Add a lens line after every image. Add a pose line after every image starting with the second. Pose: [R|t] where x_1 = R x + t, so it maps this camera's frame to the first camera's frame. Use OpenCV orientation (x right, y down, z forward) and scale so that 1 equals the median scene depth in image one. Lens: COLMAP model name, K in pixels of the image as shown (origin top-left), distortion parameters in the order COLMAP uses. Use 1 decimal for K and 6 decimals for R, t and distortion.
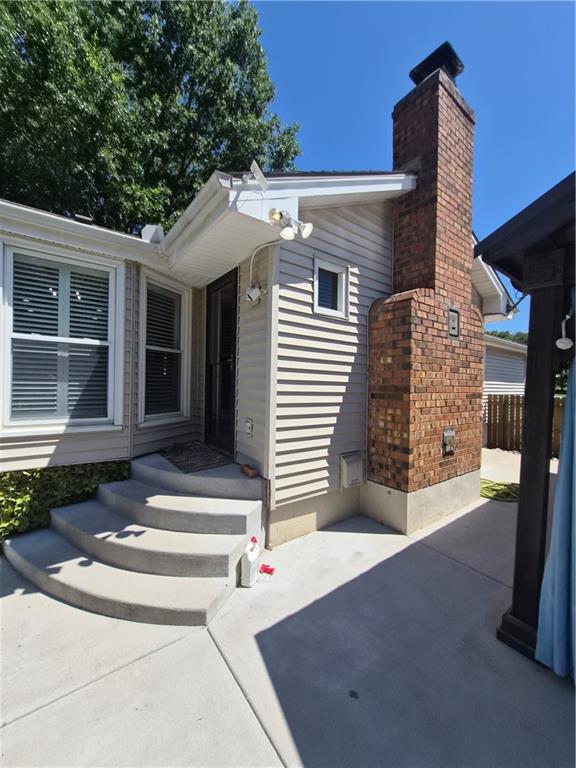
lens RADIAL K [[301.3, 0, 289.3], [0, 301.3, 381.6], [0, 0, 1]] dist [-0.000460, -0.000015]
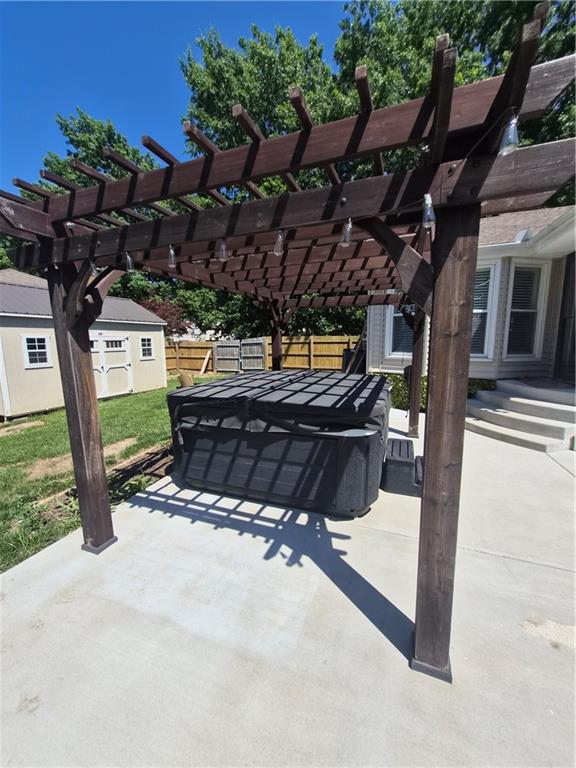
lens RADIAL K [[301.3, 0, 289.5], [0, 301.3, 385.4], [0, 0, 1]] dist [-0.000460, -0.000015]
pose [[0.542114, 0.096018, -0.834801, 0.239446], [0.012016, 0.992463, 0.121955, 0.066738], [0.840219, -0.076144, 0.536874, -0.823057]]
